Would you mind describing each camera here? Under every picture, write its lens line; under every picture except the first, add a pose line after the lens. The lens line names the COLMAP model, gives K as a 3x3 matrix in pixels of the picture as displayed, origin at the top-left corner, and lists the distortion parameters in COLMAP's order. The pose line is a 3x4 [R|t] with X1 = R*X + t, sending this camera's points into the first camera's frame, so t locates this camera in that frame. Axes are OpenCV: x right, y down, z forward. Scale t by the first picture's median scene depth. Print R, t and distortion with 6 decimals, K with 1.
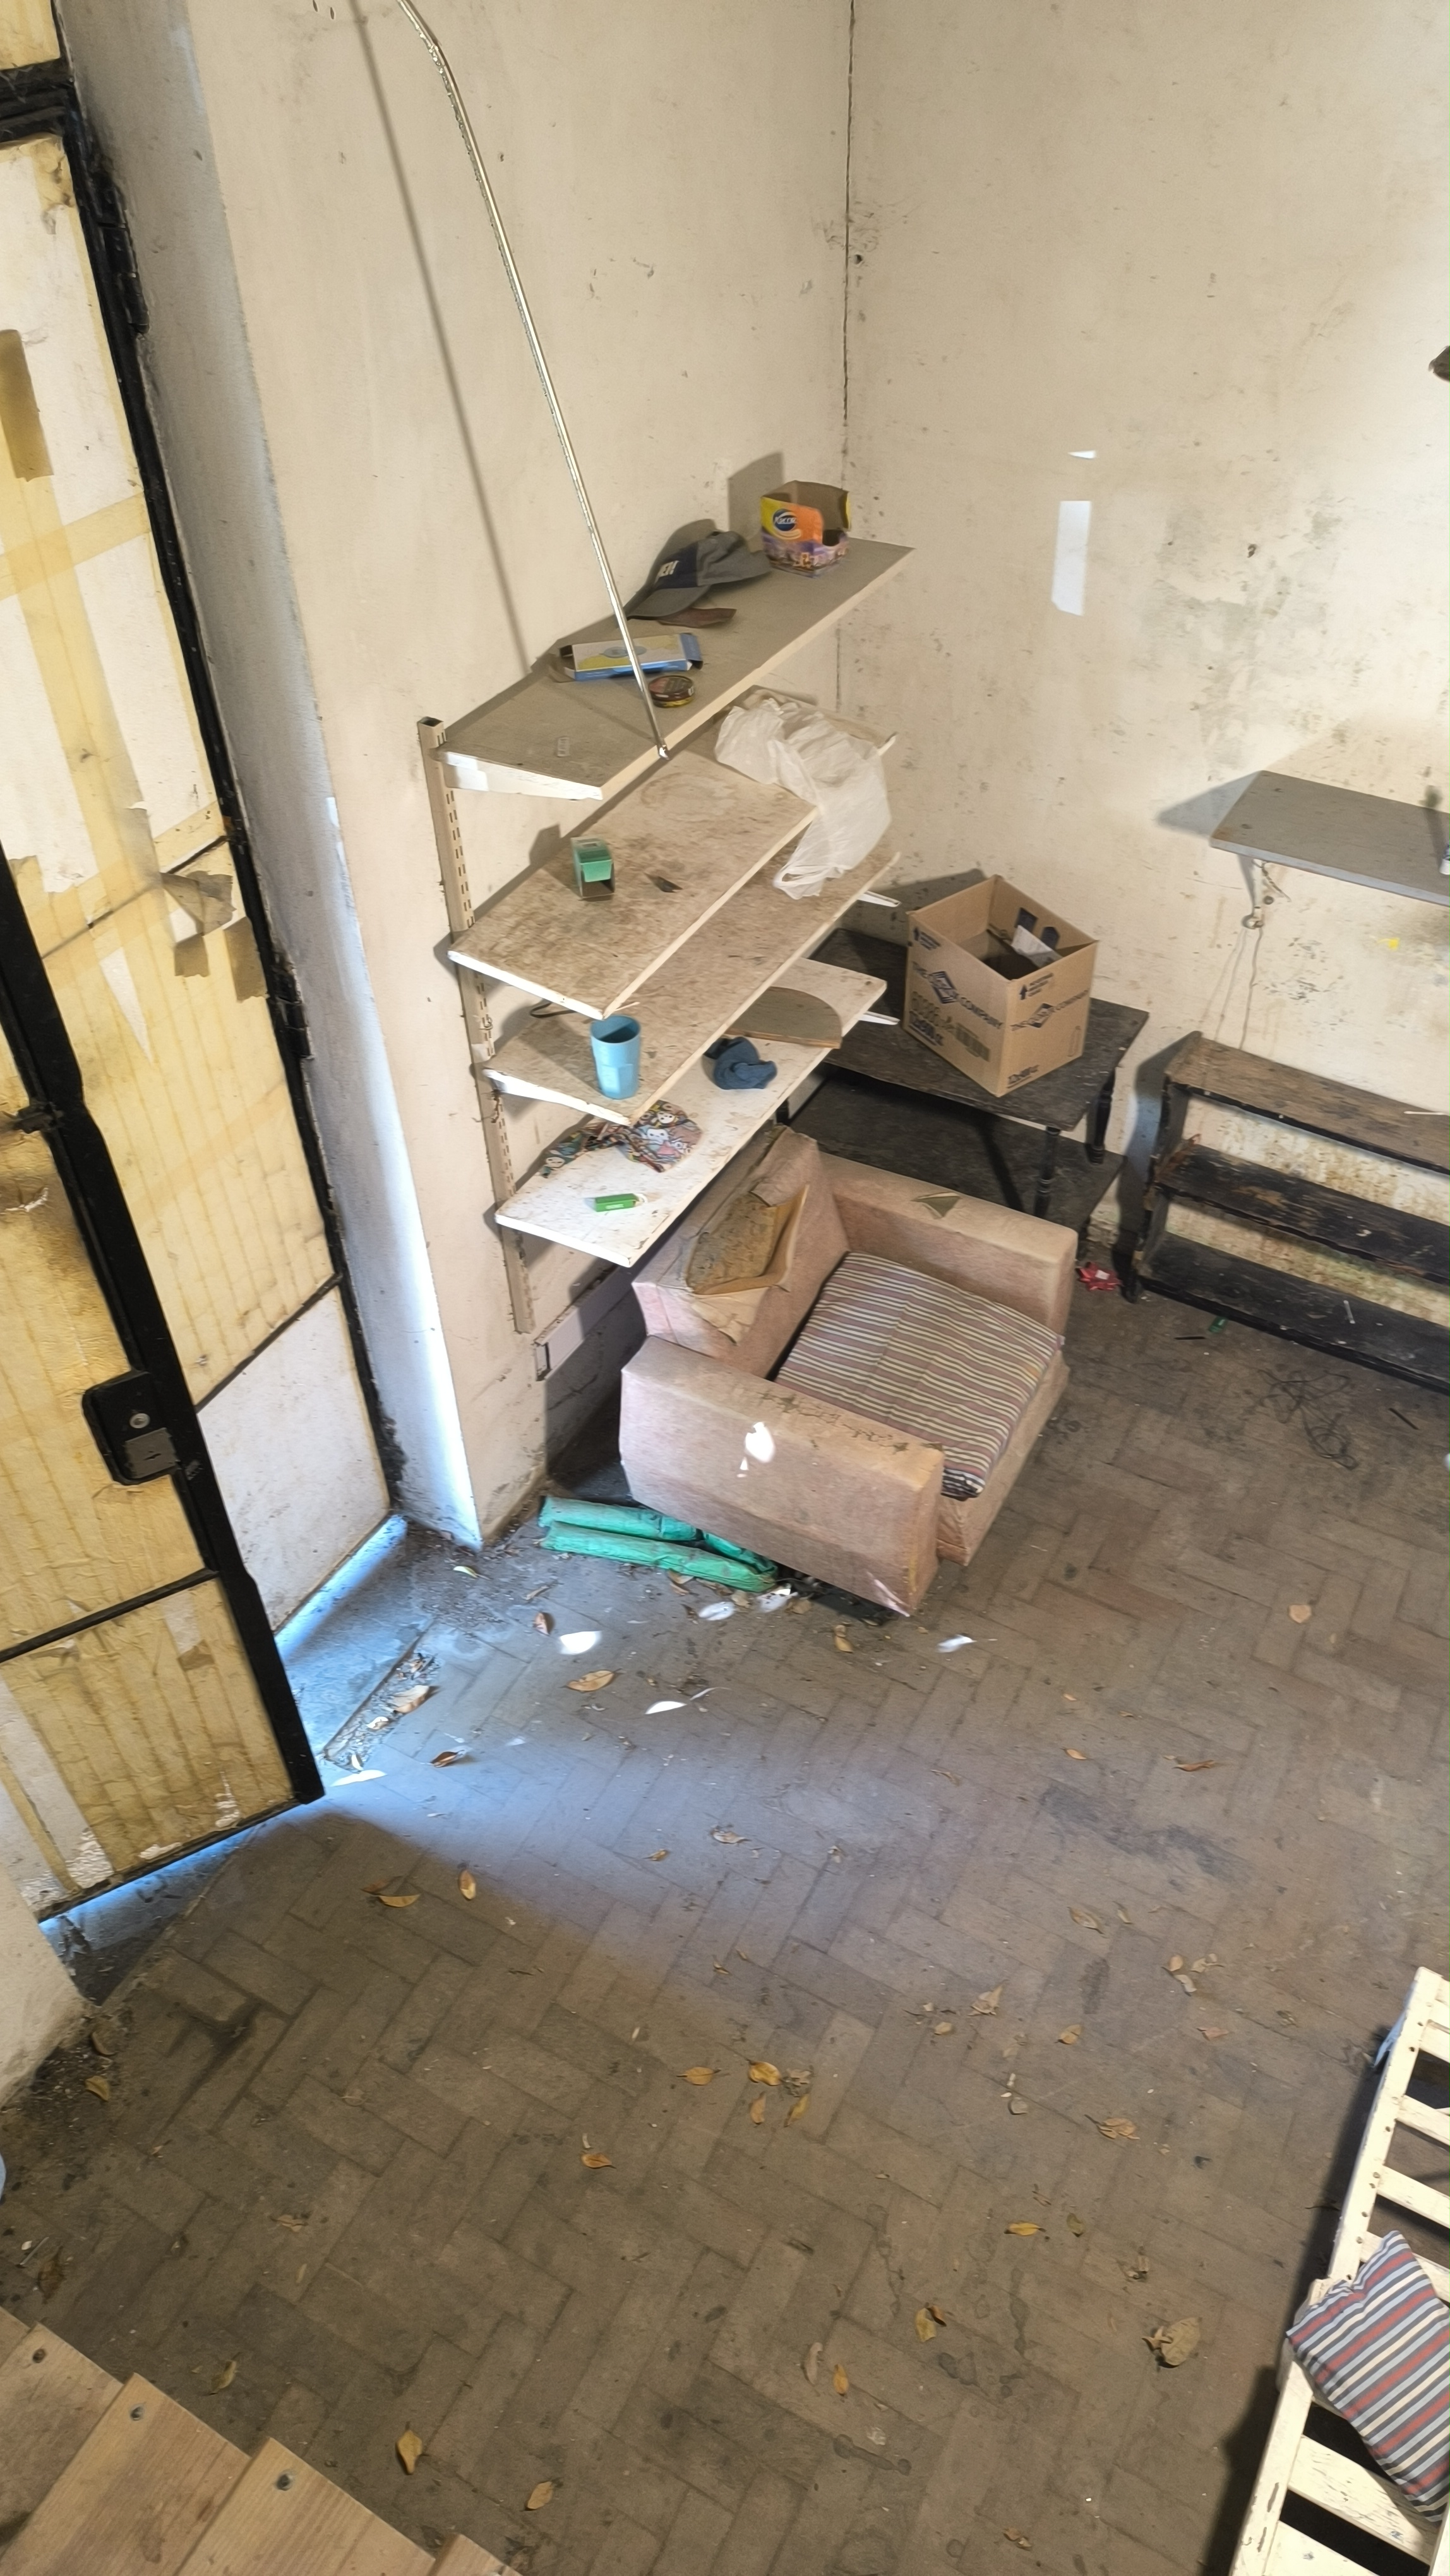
lens RADIAL K [[1782.0, 0, 732.7], [0, 1782.0, 1290.7], [0, 0, 1]] dist [0.039312, -0.044008]
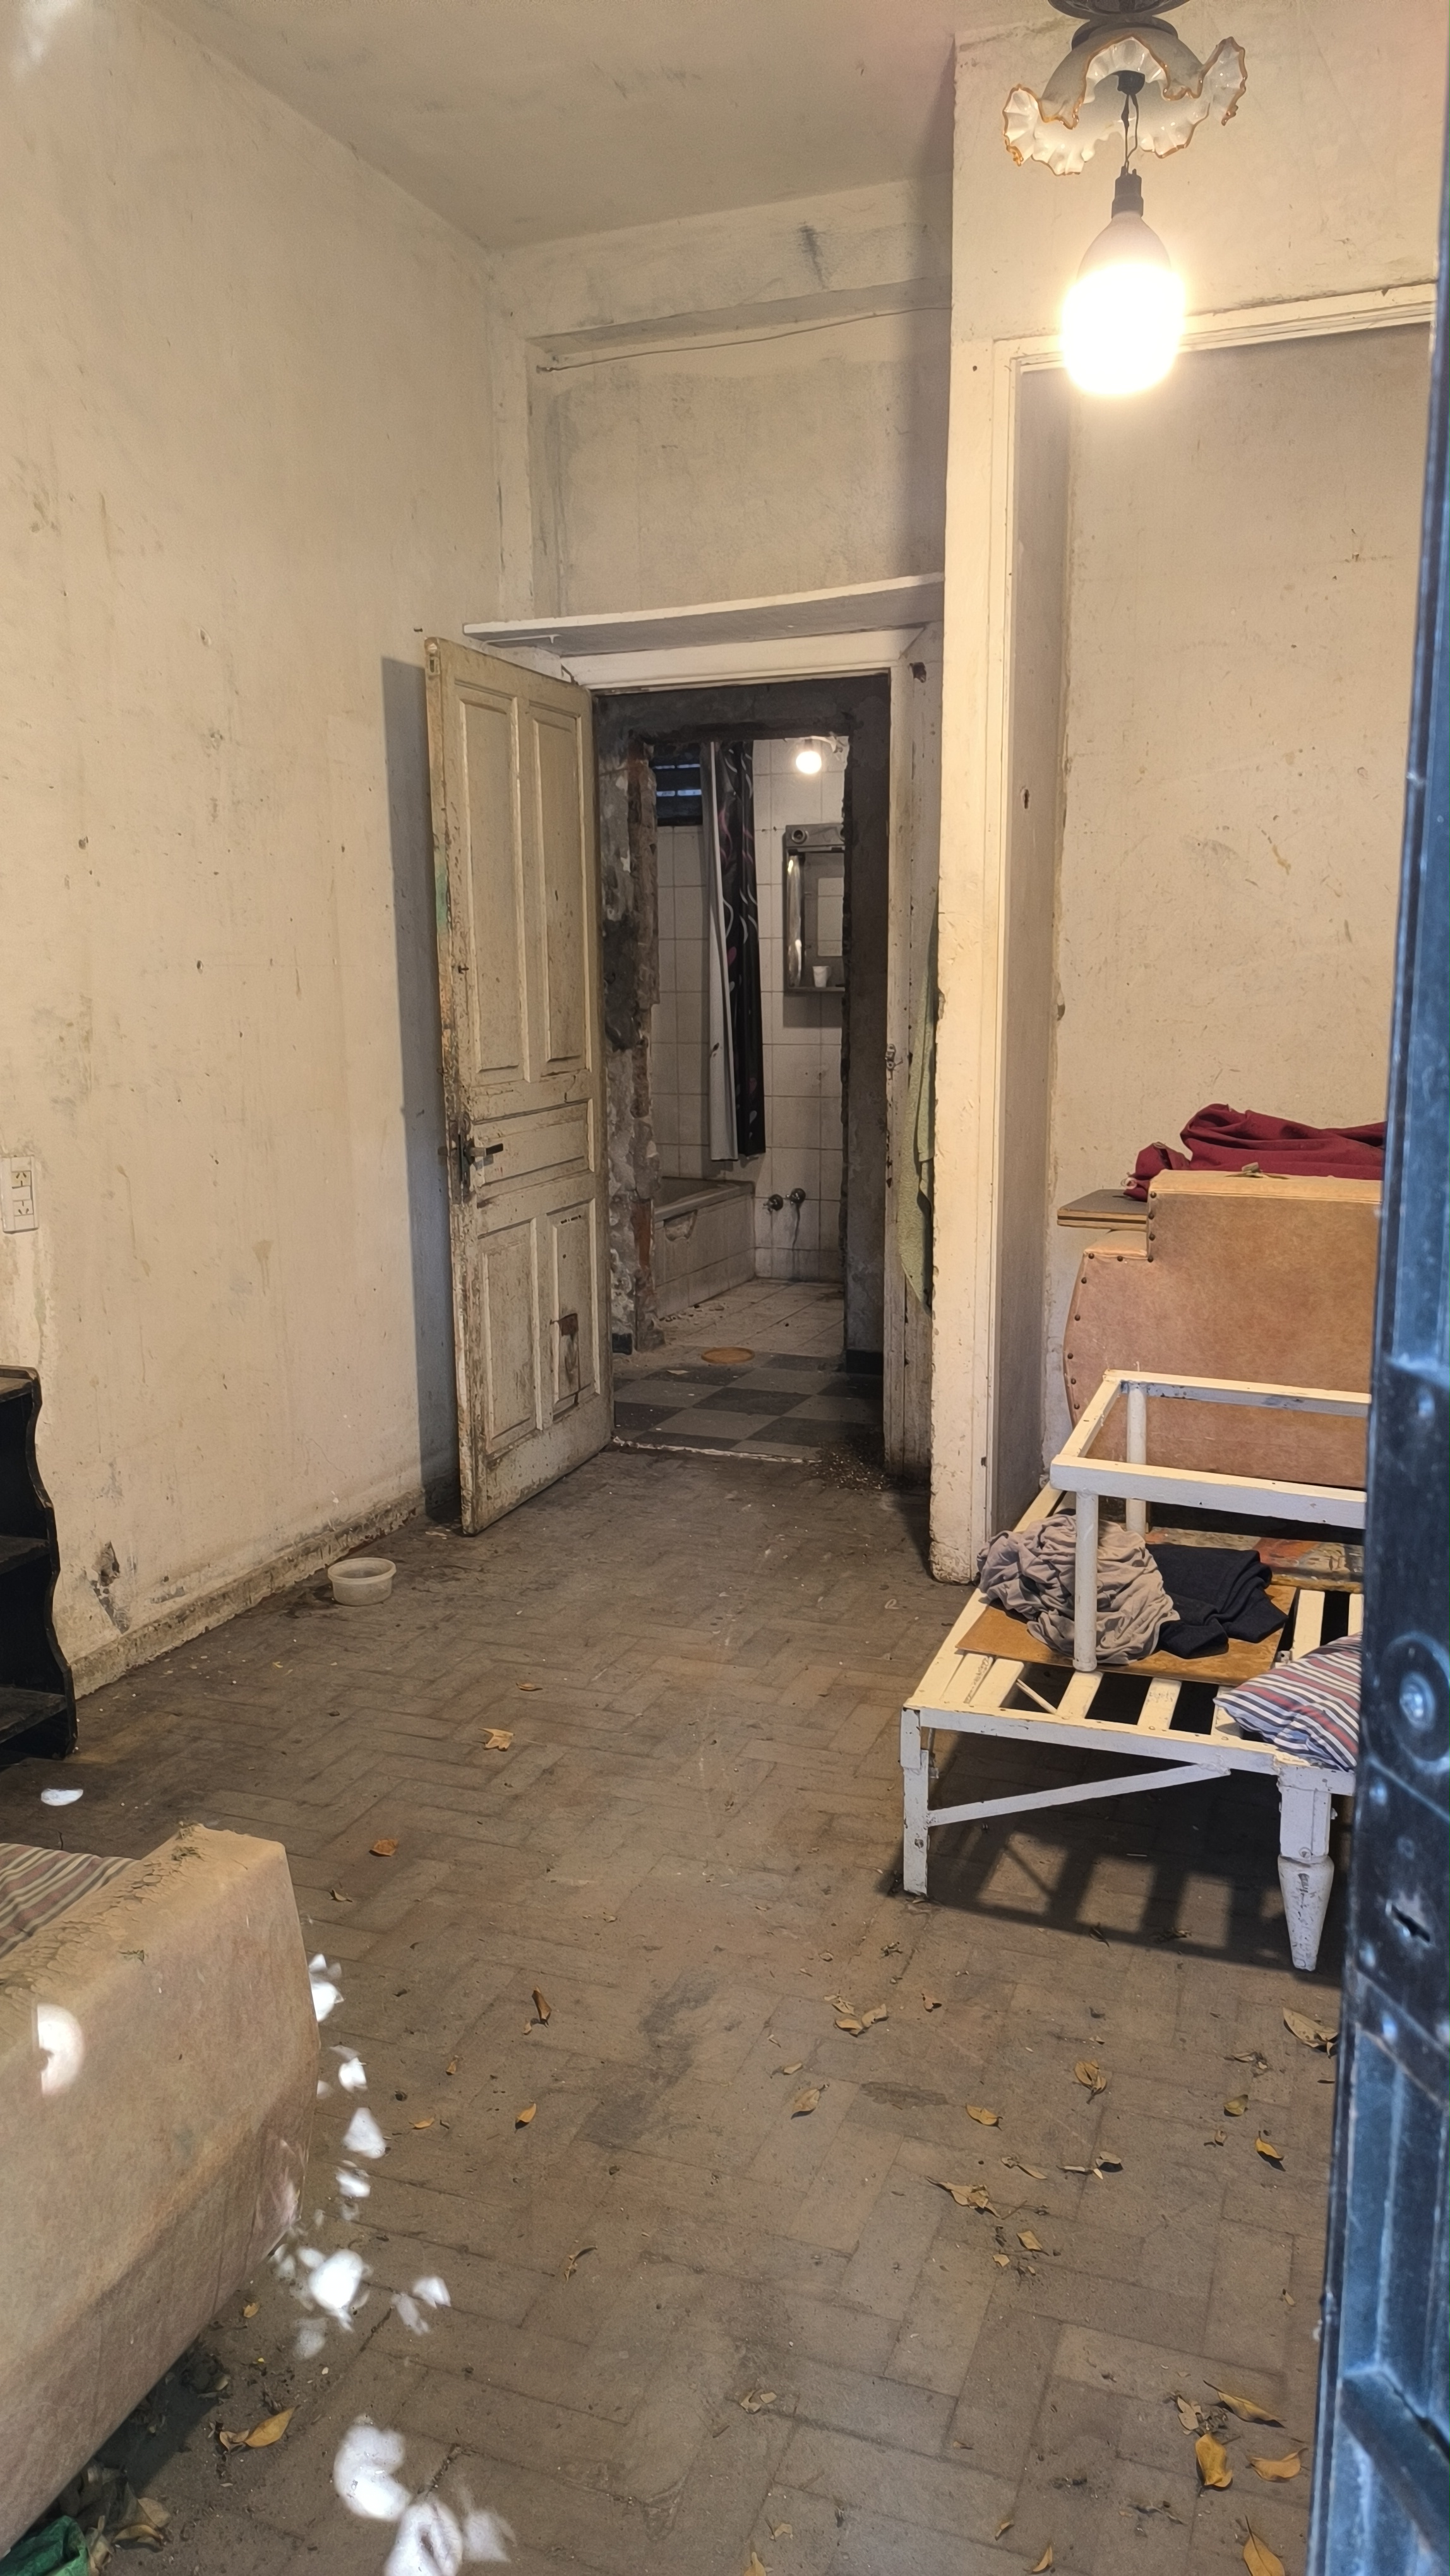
lens RADIAL K [[1782.0, 0, 728.5], [0, 1782.0, 1290.3], [0, 0, 1]] dist [0.039312, -0.044008]
pose [[-0.135454, -0.167160, 0.976581, -0.416976], [0.700032, 0.681378, 0.213727, -0.022762], [-0.701147, 0.712588, 0.024722, 0.803327]]
